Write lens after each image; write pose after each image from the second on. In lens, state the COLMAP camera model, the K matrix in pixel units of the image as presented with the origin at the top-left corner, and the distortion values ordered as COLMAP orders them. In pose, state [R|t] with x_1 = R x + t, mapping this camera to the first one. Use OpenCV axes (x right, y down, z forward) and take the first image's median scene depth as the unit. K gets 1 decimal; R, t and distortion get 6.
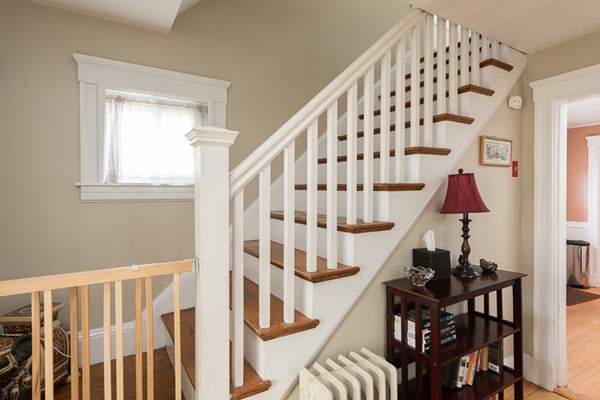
lens RADIAL K [[313.2, 0, 300.0], [0, 313.2, 200.0], [0, 0, 1]] dist [-0.001553, -0.000297]
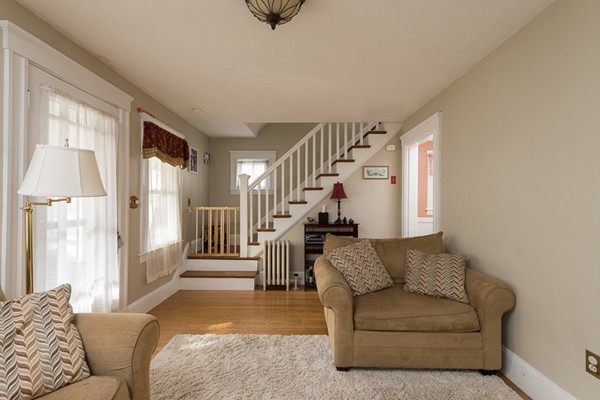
lens RADIAL K [[264.1, 0, 300.0], [0, 264.1, 200.0], [0, 0, 1]] dist [-0.000338, -0.000083]
pose [[0.858976, 0.004160, -0.511999, 1.304973], [-0.017896, 0.999600, -0.021902, 0.100020], [0.511703, 0.027976, 0.858707, -0.968457]]
